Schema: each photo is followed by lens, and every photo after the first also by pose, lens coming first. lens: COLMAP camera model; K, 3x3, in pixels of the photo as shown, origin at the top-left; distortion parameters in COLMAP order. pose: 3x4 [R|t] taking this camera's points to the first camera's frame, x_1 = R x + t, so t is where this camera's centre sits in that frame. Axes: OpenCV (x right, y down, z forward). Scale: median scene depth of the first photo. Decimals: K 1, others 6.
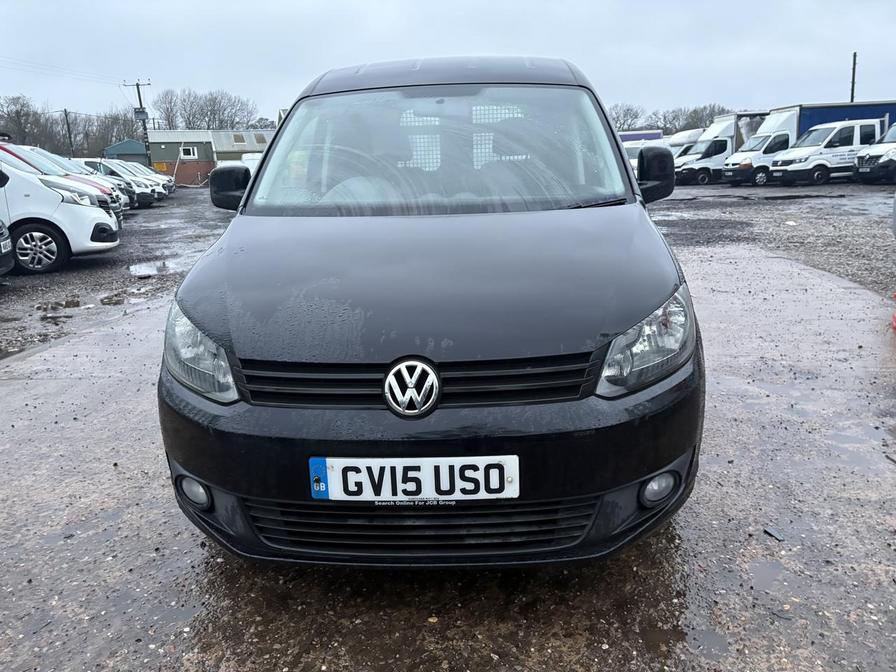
lens RADIAL K [[673.1, 0, 450.5], [0, 673.1, 335.4], [0, 0, 1]] dist [0.099010, -0.102877]
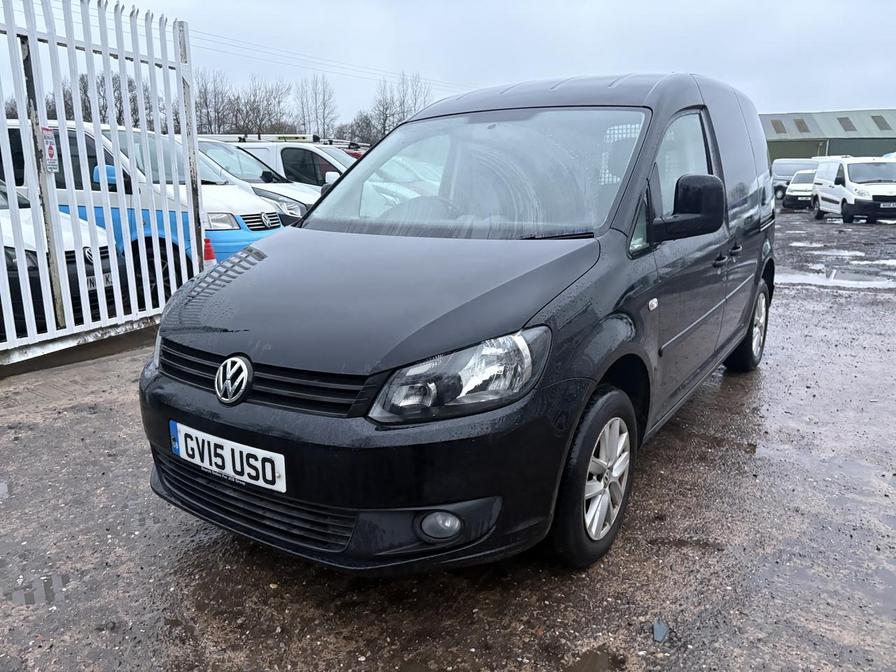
lens RADIAL K [[673.1, 0, 450.5], [0, 673.1, 335.4], [0, 0, 1]] dist [0.099010, -0.102877]
pose [[0.855374, 0.143095, -0.497855, 0.855979], [-0.146153, 0.988709, 0.033068, -0.094982], [0.496965, 0.044477, 0.866630, 0.152252]]
